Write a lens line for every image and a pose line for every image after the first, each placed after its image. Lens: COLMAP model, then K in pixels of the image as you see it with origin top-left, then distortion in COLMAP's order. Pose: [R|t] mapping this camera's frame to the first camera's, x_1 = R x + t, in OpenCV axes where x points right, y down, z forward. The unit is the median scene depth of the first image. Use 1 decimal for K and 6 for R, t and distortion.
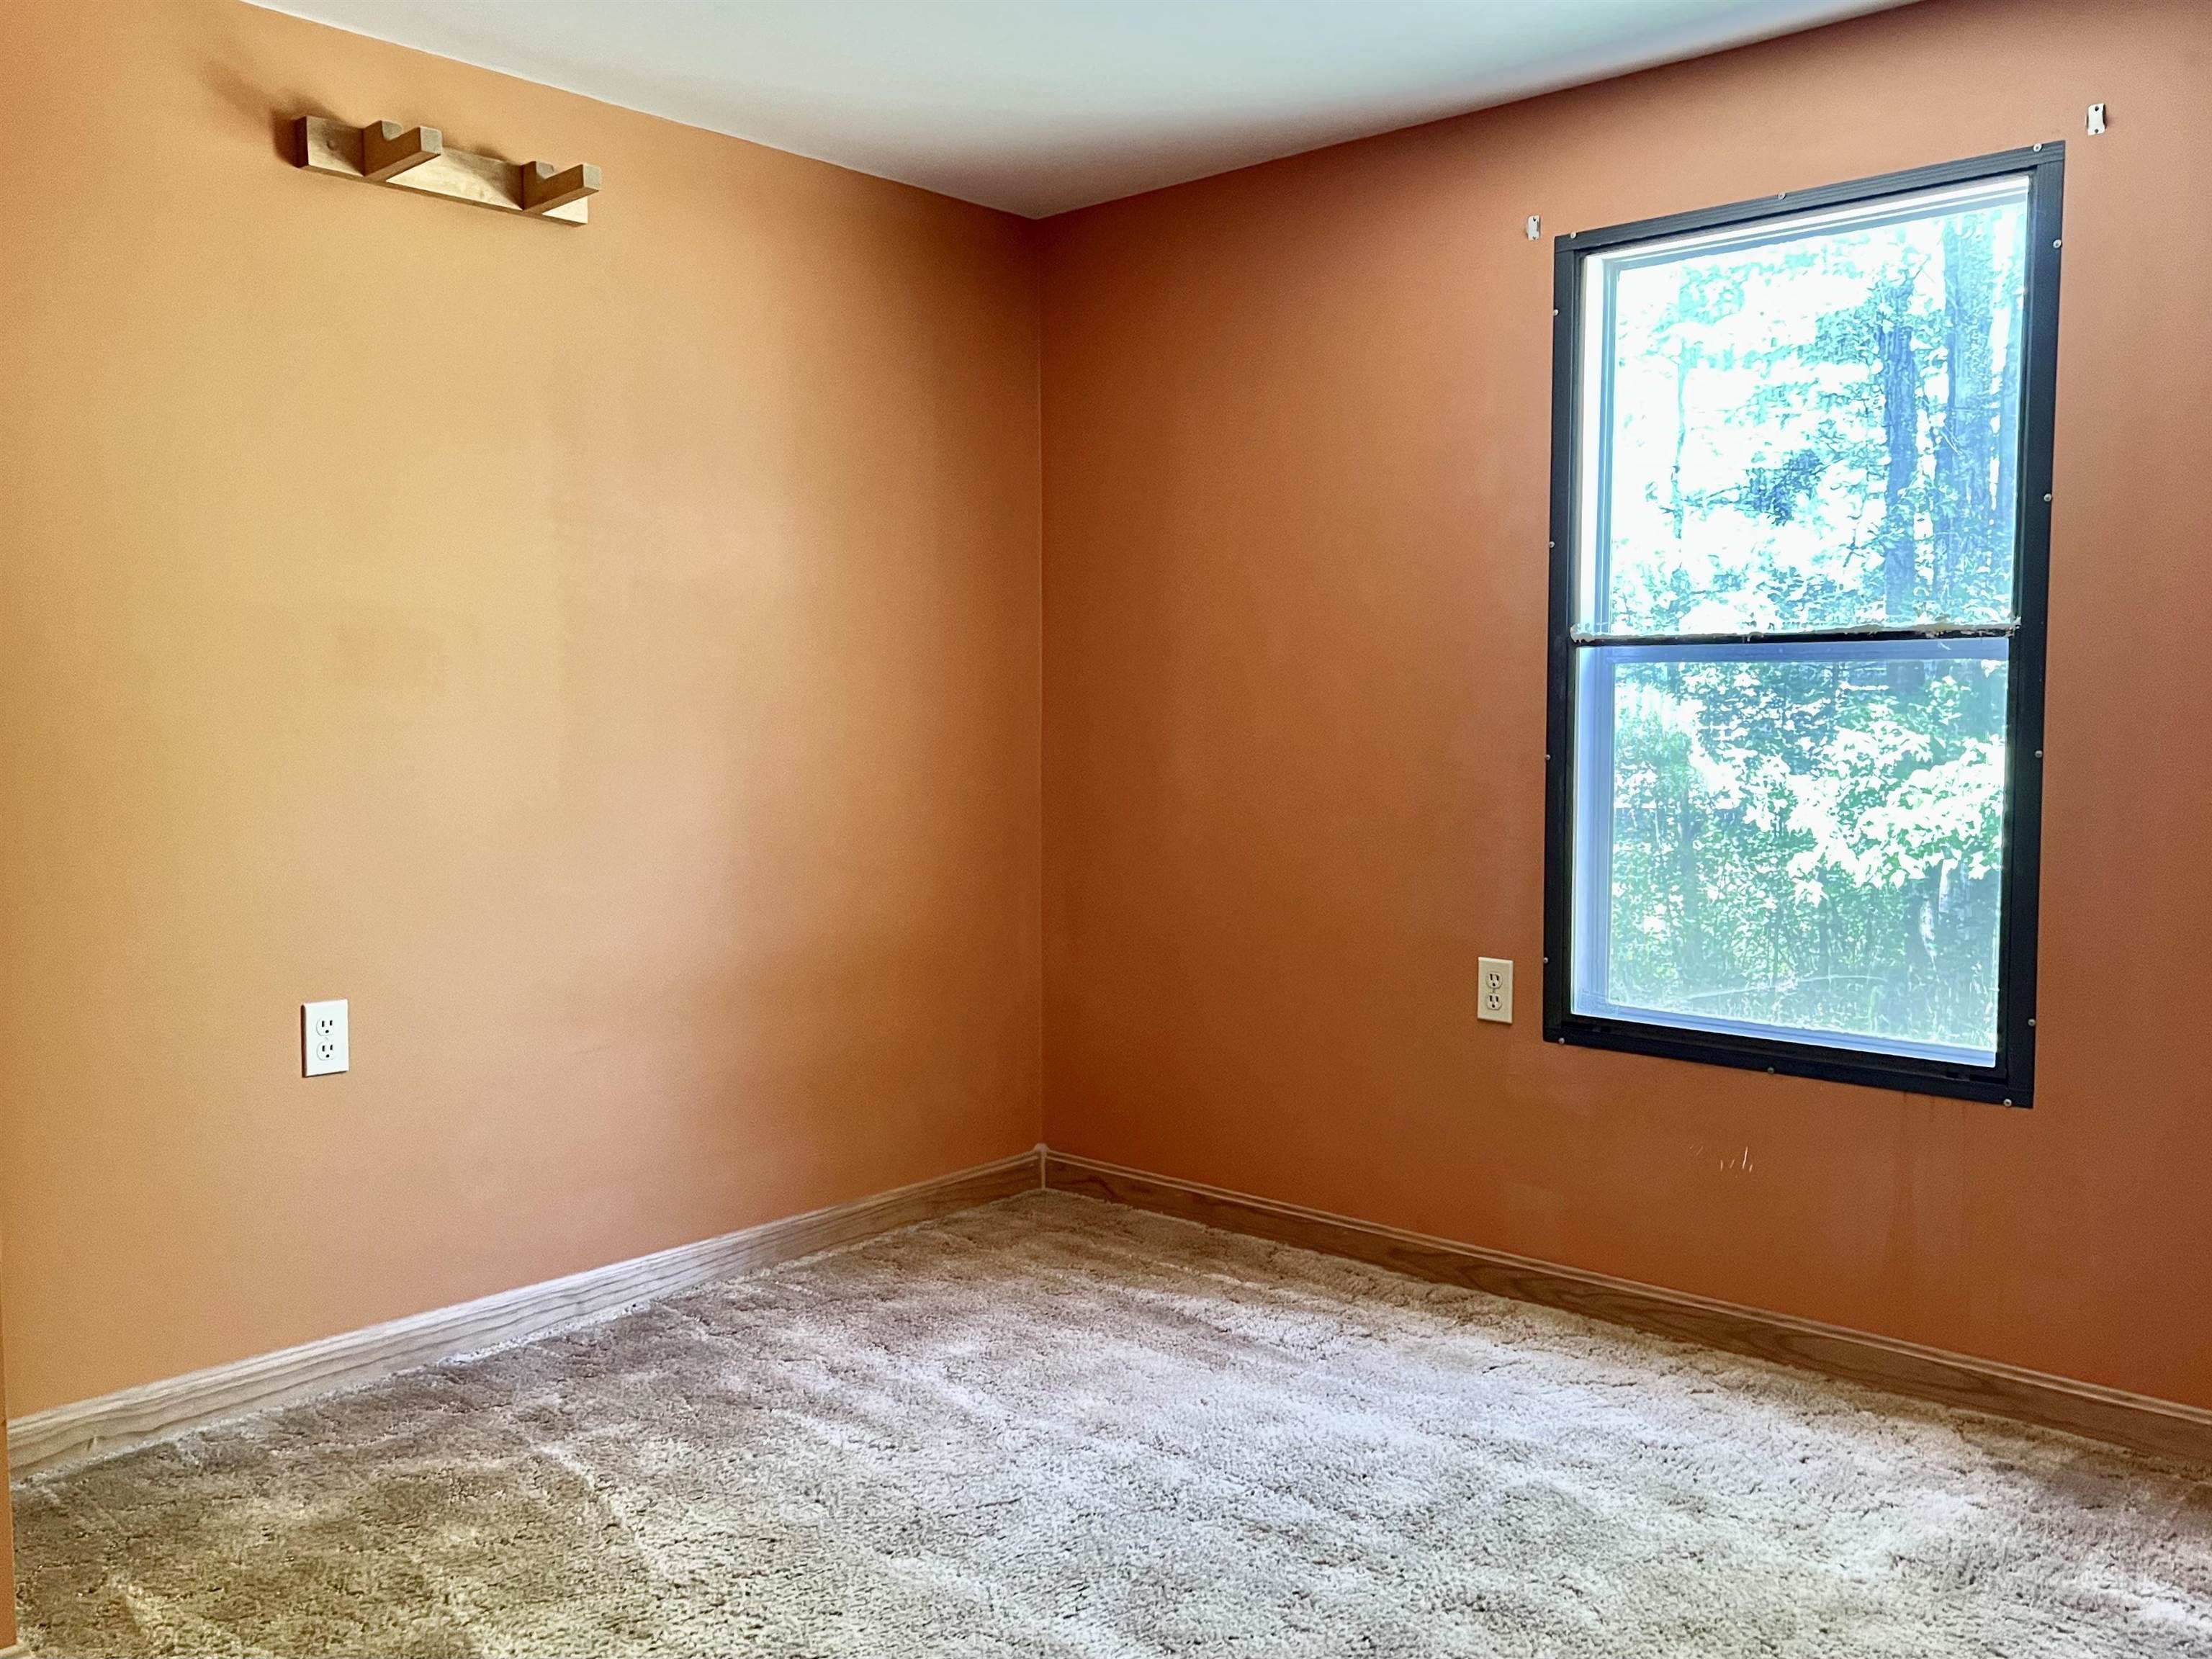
lens RADIAL K [[1799.7, 0, 1016.1], [0, 1799.7, 811.7], [0, 0, 1]] dist [0.063715, -0.060382]
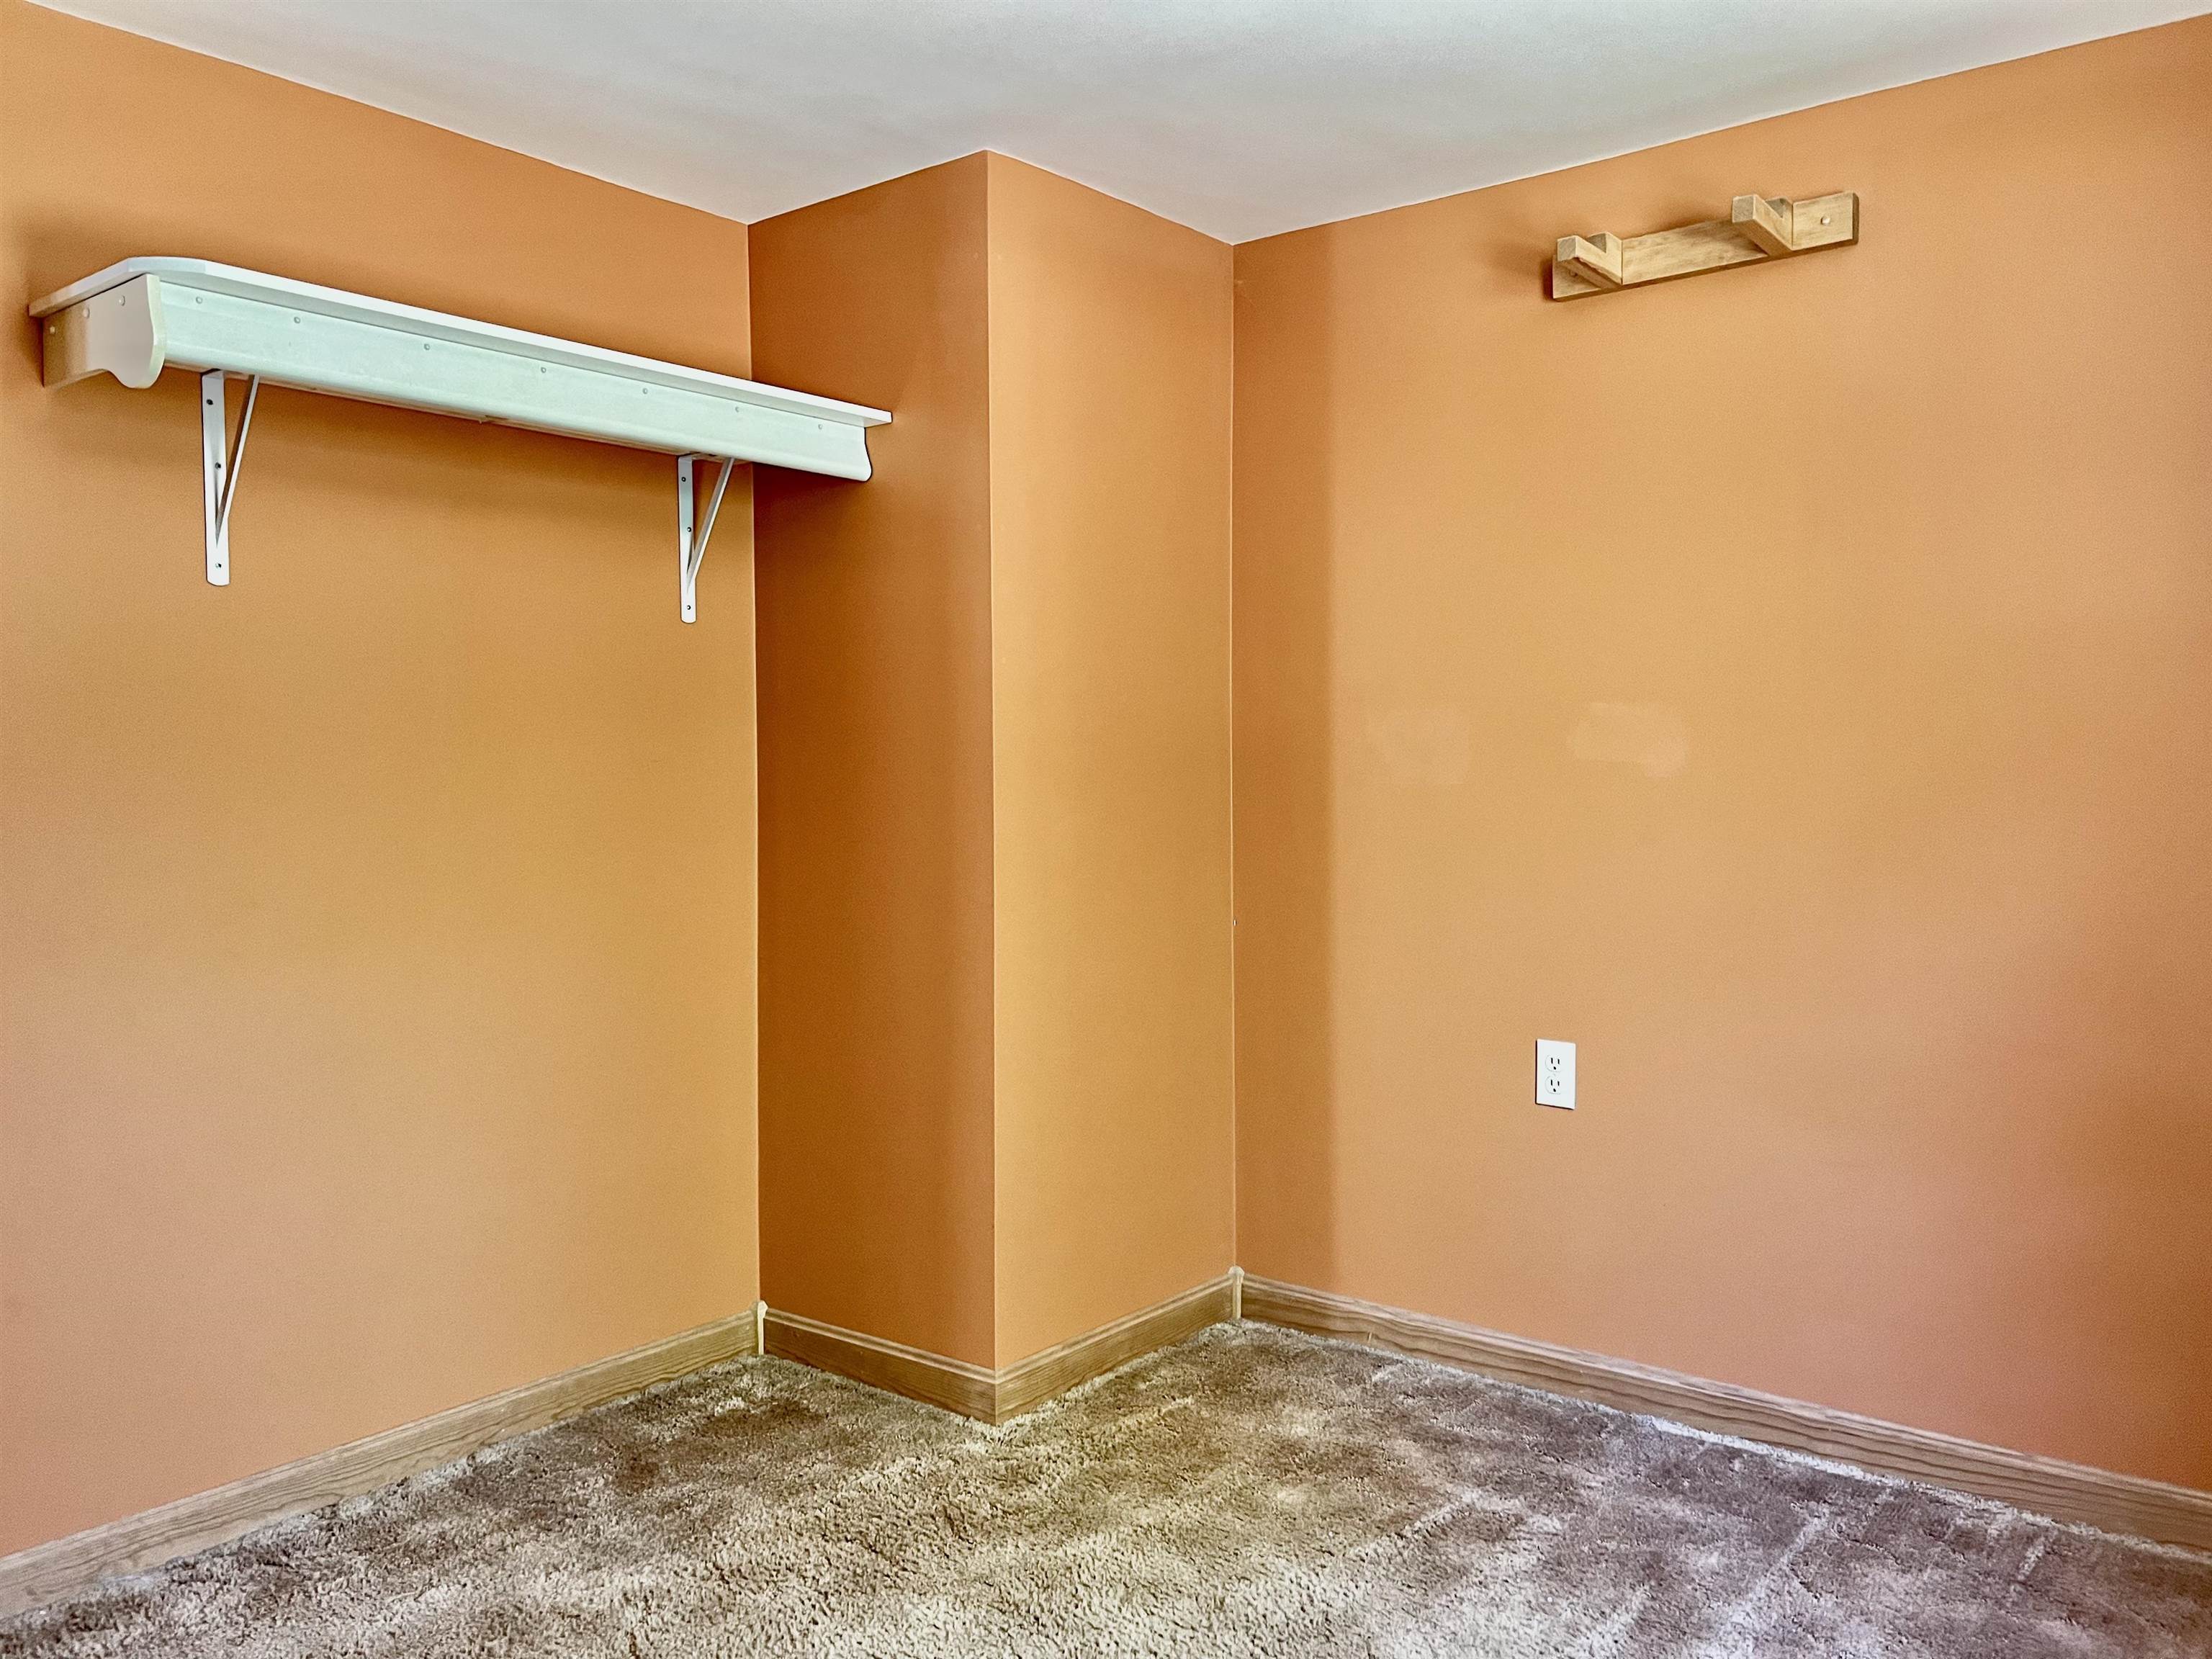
lens RADIAL K [[1658.5, 0, 1178.2], [0, 1658.5, 805.9], [0, 0, 1]] dist [0.074172, -0.073801]
pose [[0.132647, 0.032929, -0.990616, 0.601410], [-0.050584, 0.998370, 0.026413, -0.055422], [0.989872, 0.046606, 0.134097, 0.628268]]
